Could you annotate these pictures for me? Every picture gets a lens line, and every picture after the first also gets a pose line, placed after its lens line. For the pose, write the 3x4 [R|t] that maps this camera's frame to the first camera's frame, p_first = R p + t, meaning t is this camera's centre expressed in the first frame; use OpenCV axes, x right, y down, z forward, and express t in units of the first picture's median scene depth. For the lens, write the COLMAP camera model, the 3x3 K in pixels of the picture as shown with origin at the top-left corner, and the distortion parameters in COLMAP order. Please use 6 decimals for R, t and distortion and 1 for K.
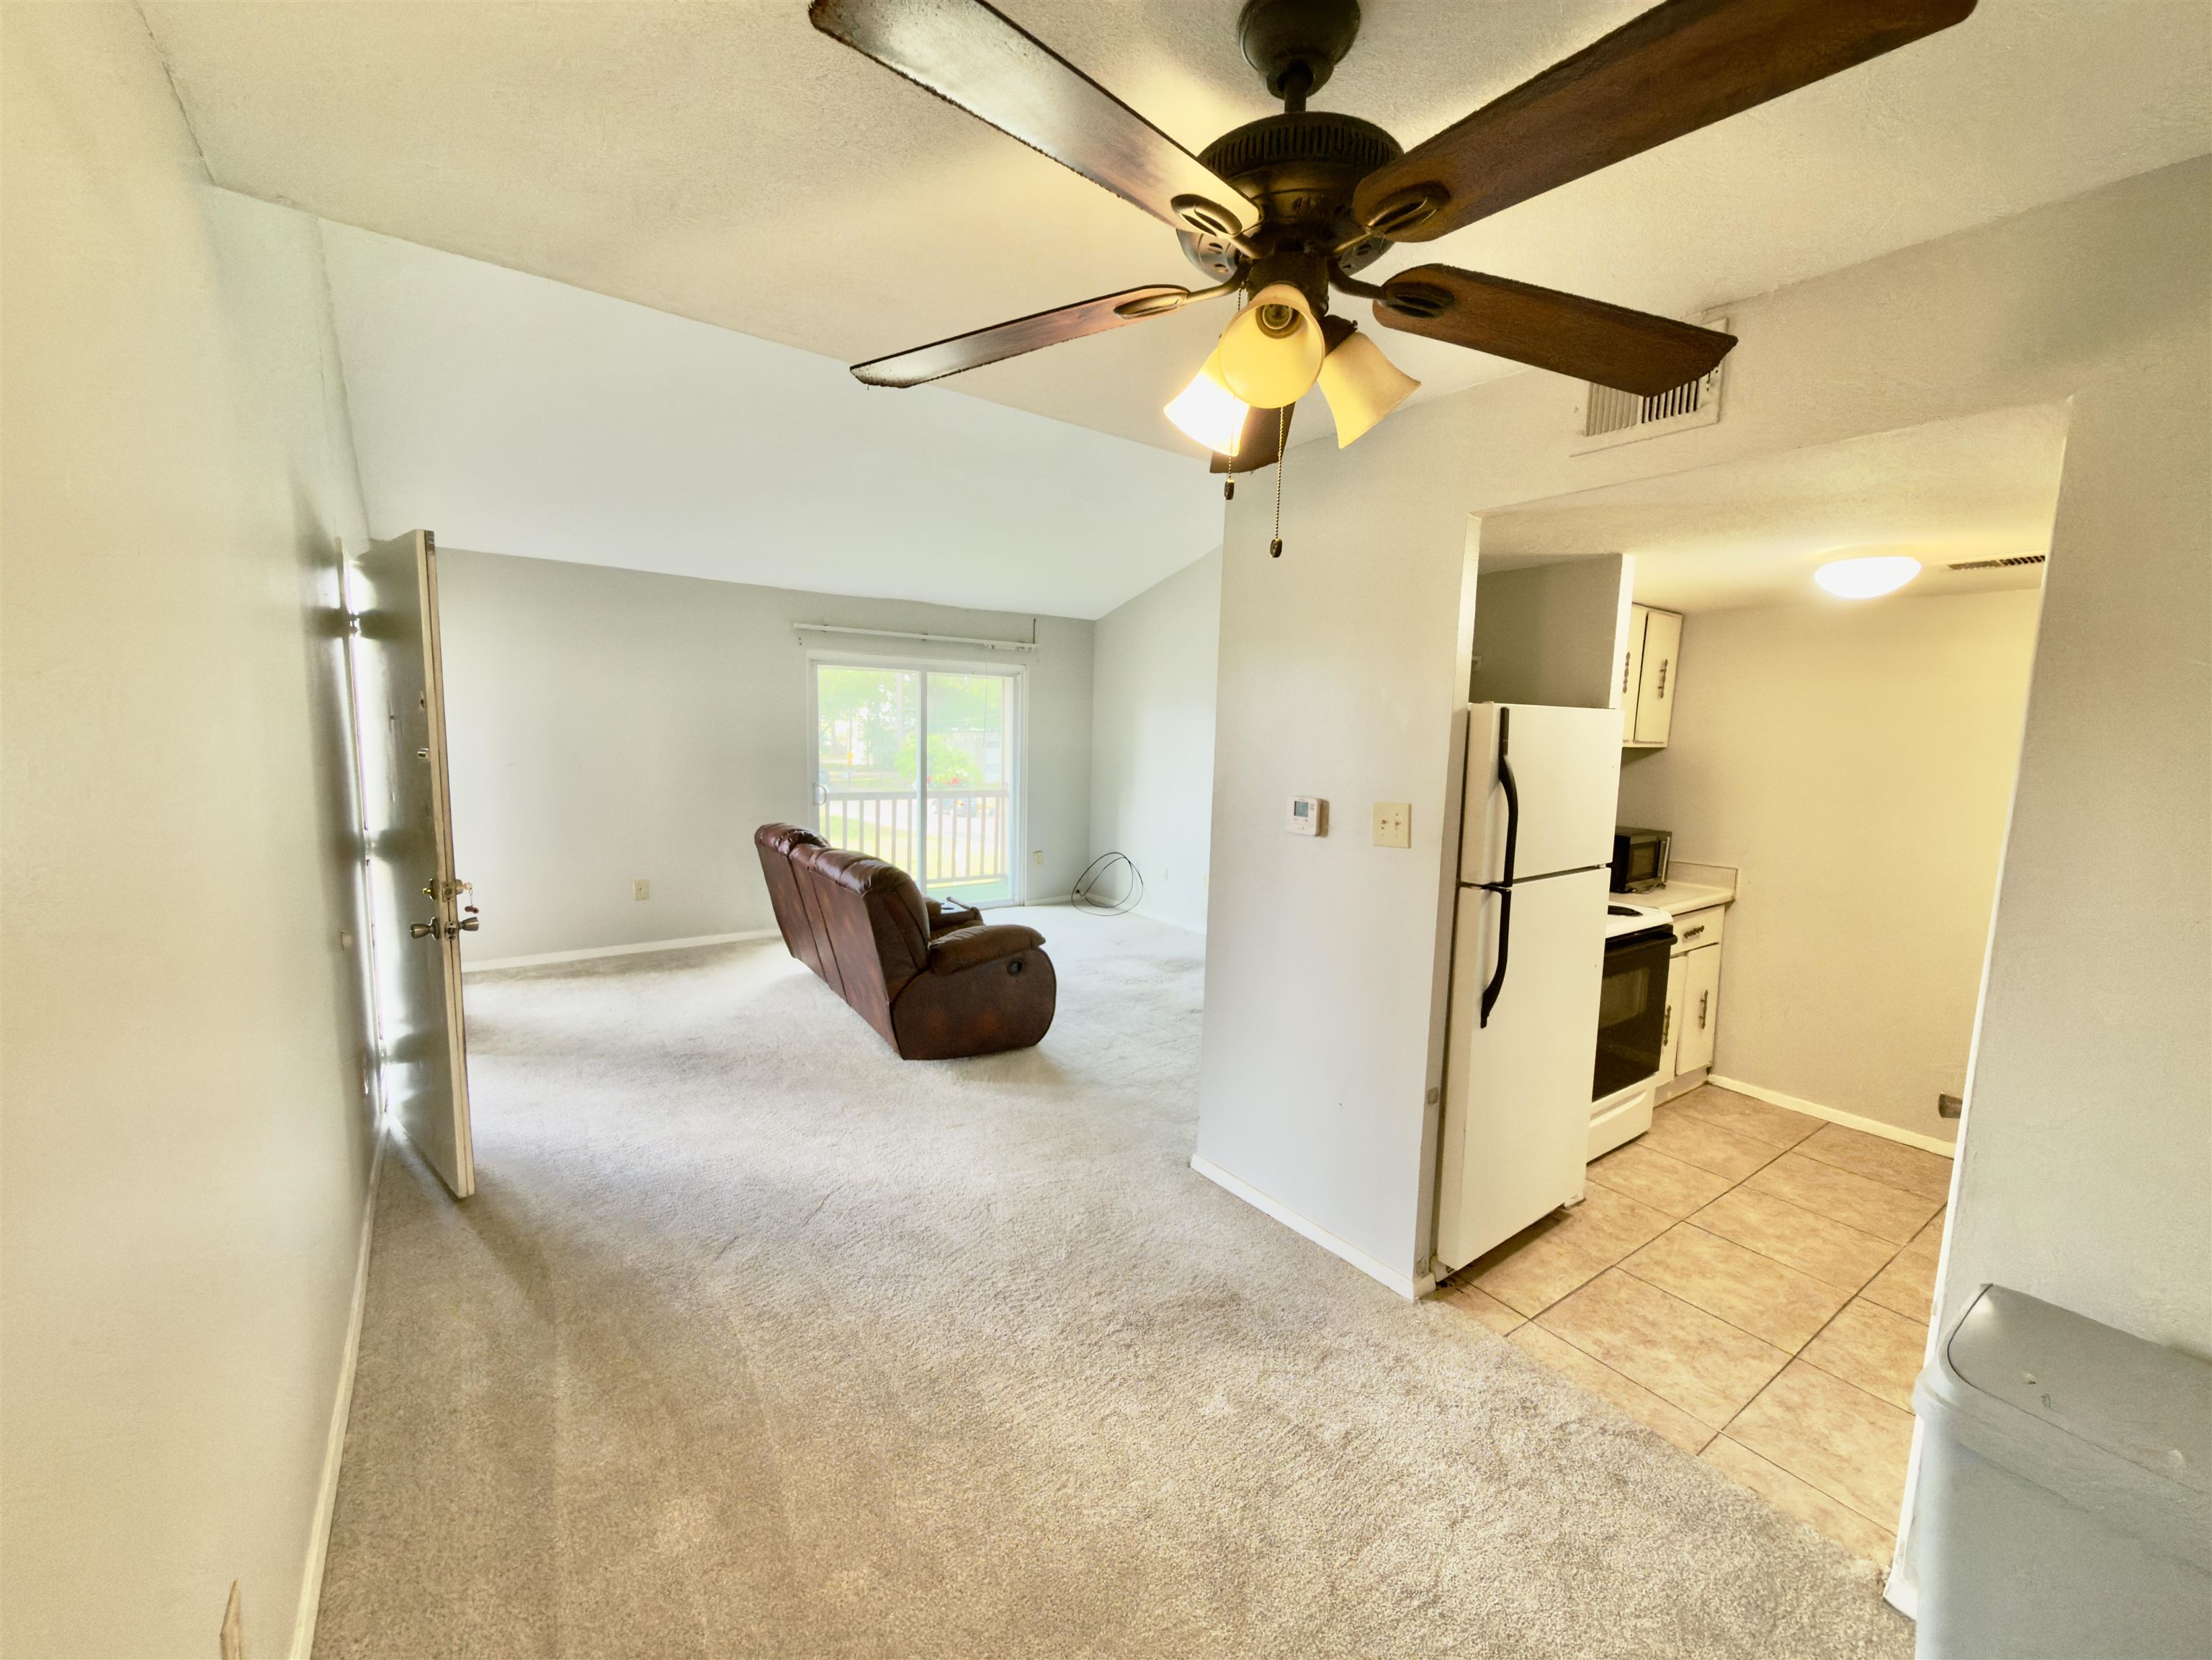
lens RADIAL K [[883.3, 0, 1099.8], [0, 883.3, 828.8], [0, 0, 1]] dist [-0.002629, 0.000554]
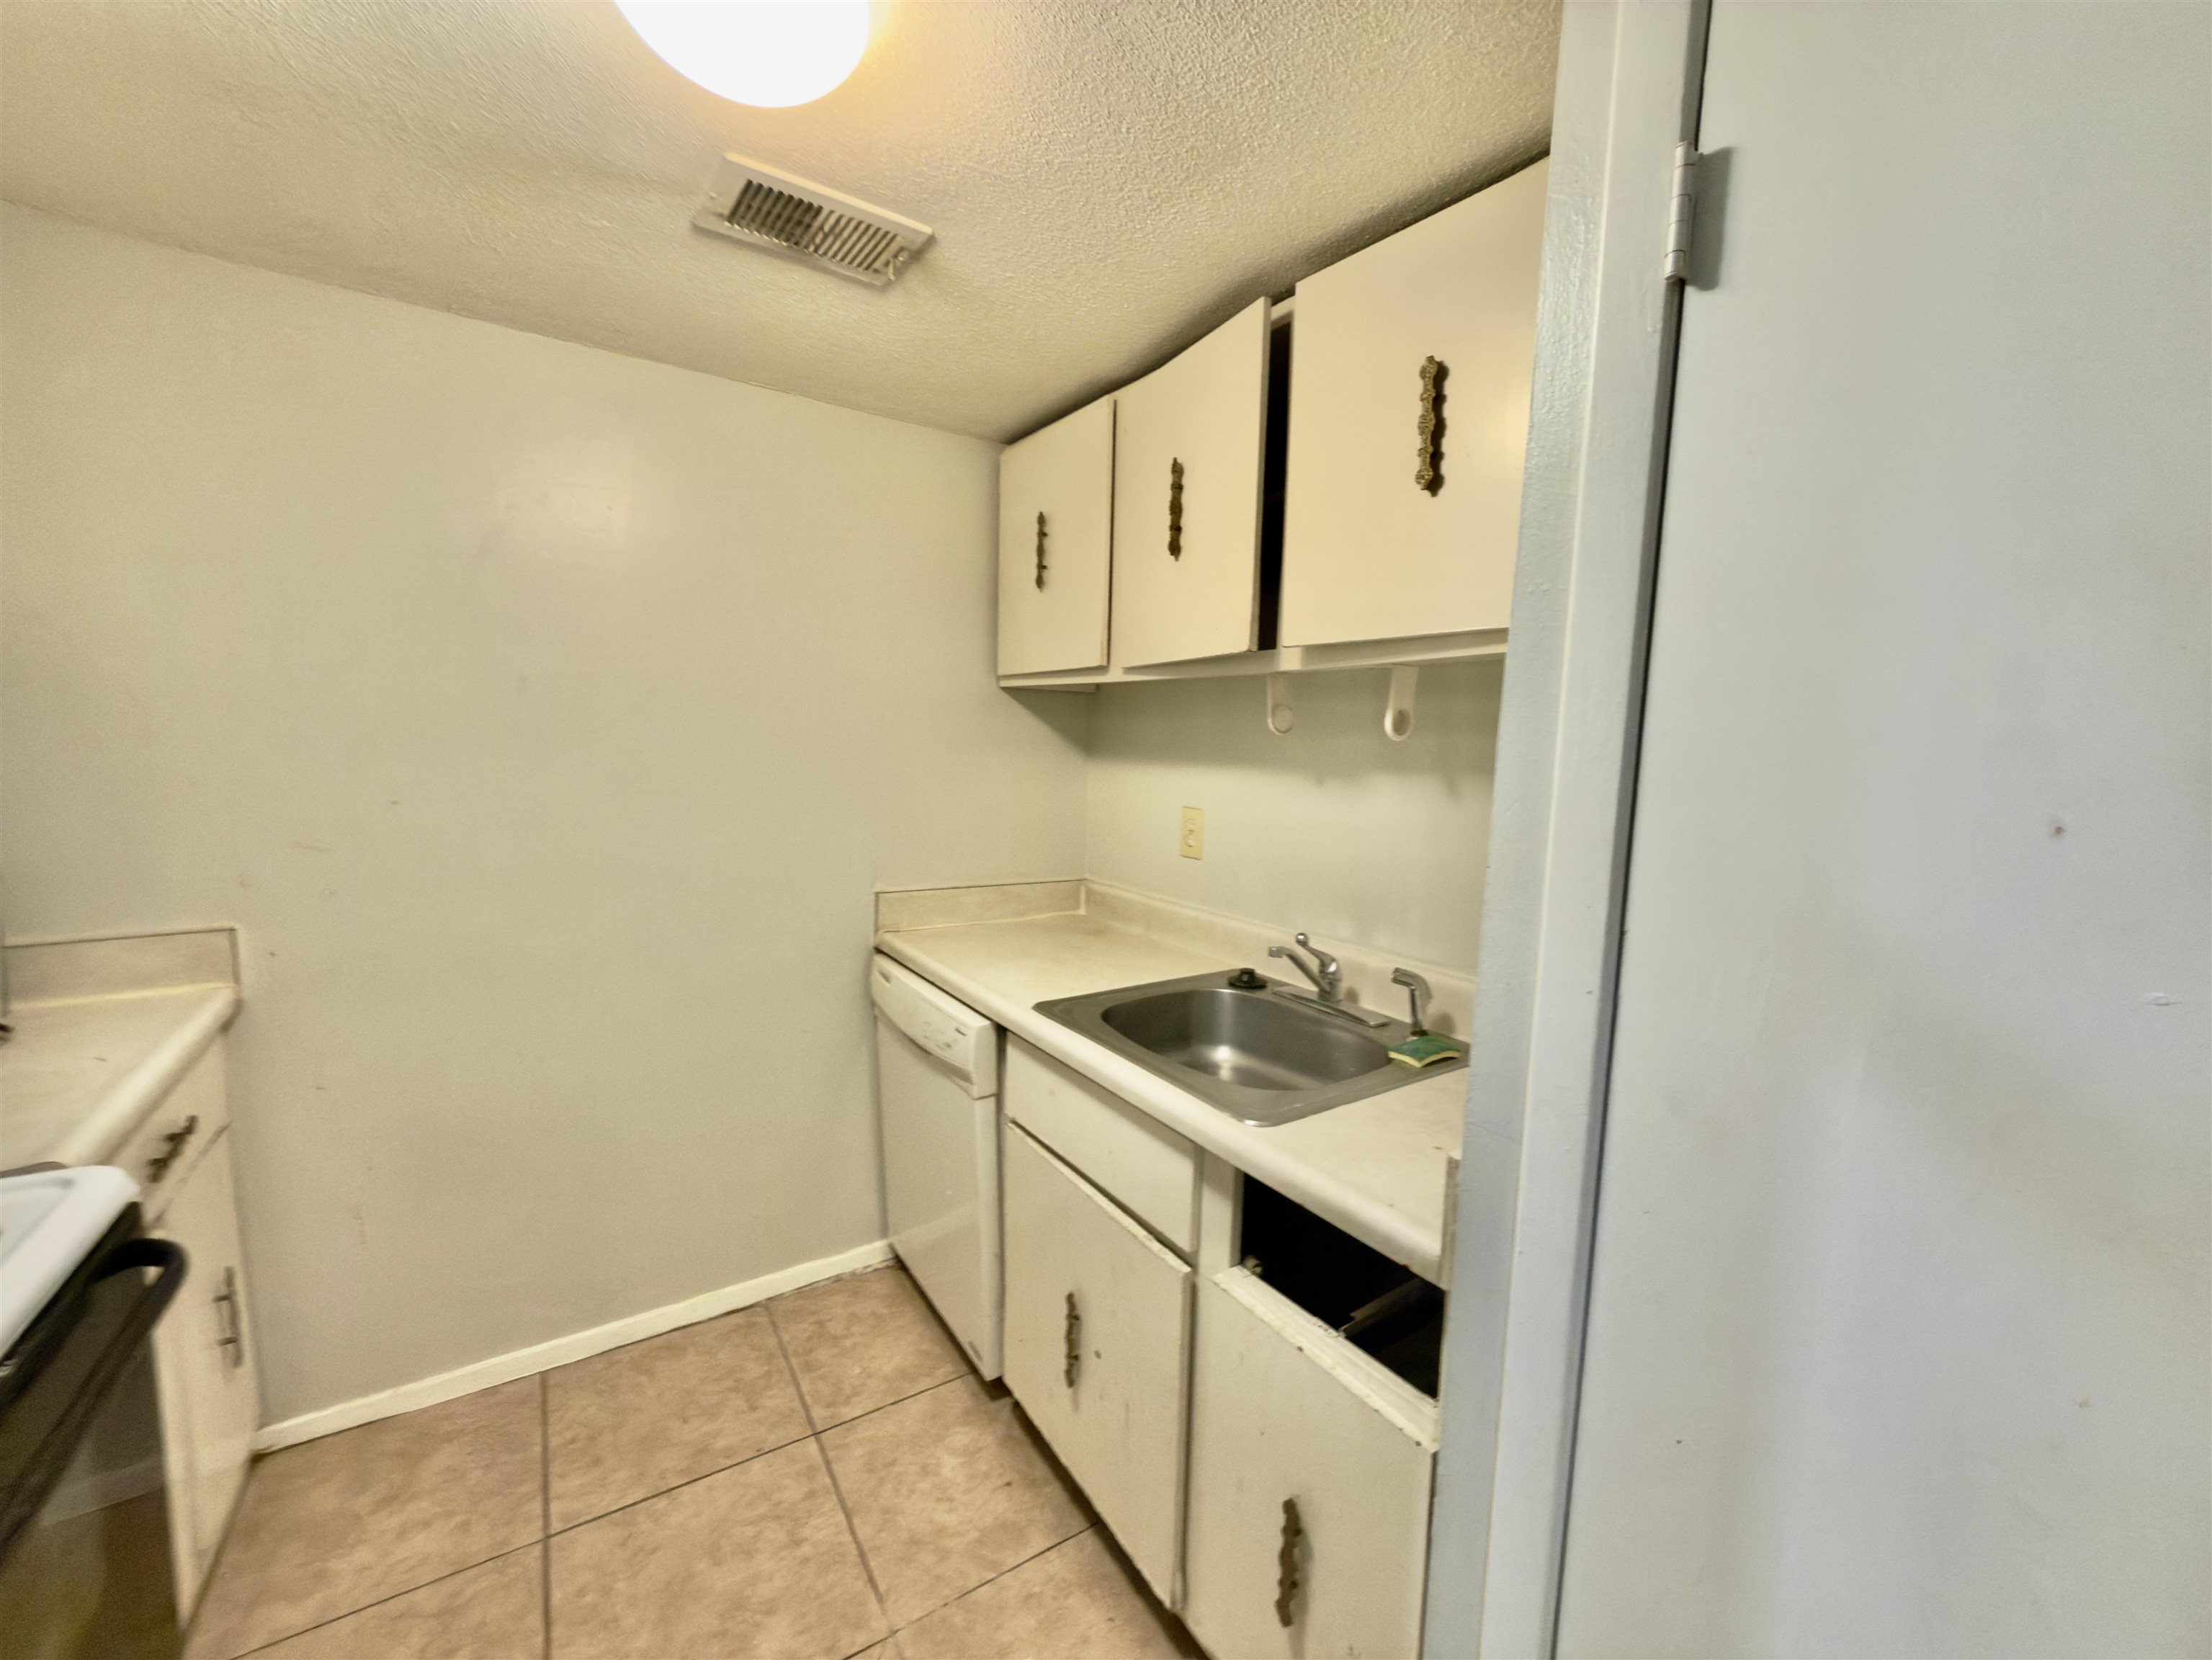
lens RADIAL K [[883.3, 0, 1110.2], [0, 883.3, 826.2], [0, 0, 1]] dist [-0.002629, 0.000554]
pose [[0.026583, -0.127733, 0.991452, 0.350941], [0.081542, 0.988775, 0.125202, -0.017765], [-0.996315, 0.077516, 0.036700, 0.598318]]
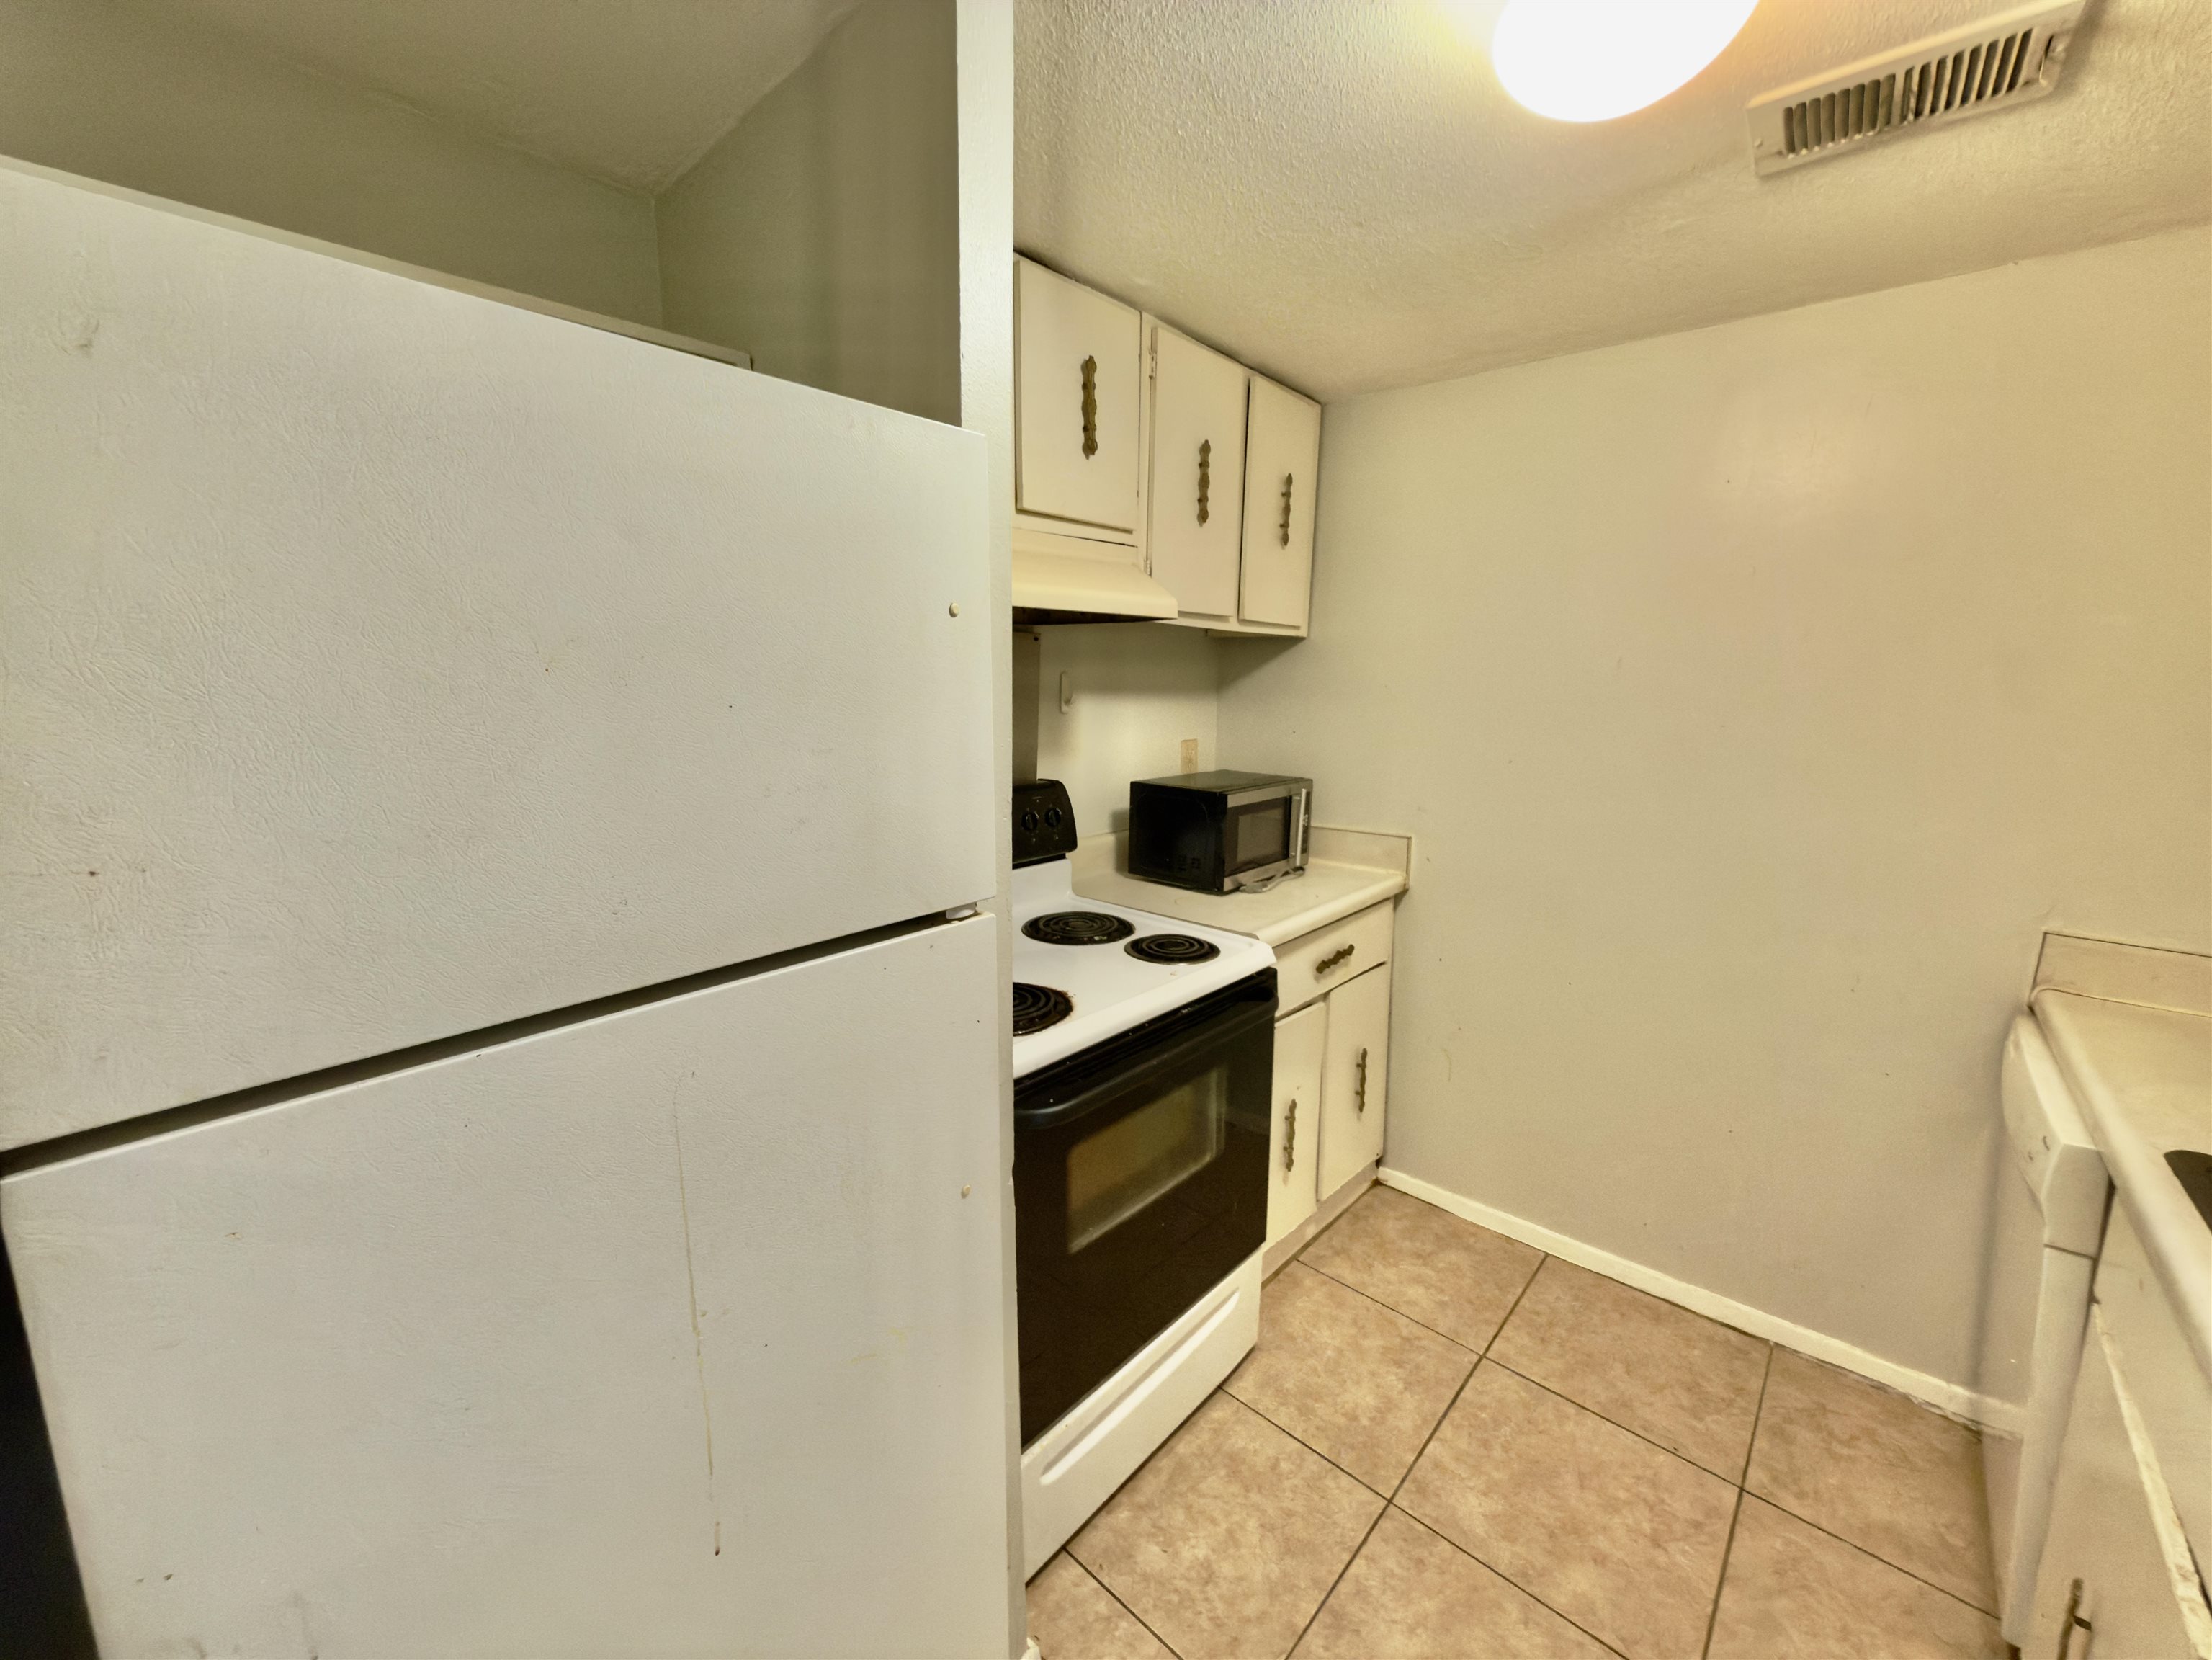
lens RADIAL K [[883.3, 0, 1105.1], [0, 883.3, 823.1], [0, 0, 1]] dist [-0.002629, 0.000554]
pose [[0.973437, -0.051689, 0.223043, 0.394986], [0.039534, 0.997497, 0.058624, -0.007325], [-0.225515, -0.048249, 0.973044, 0.473236]]
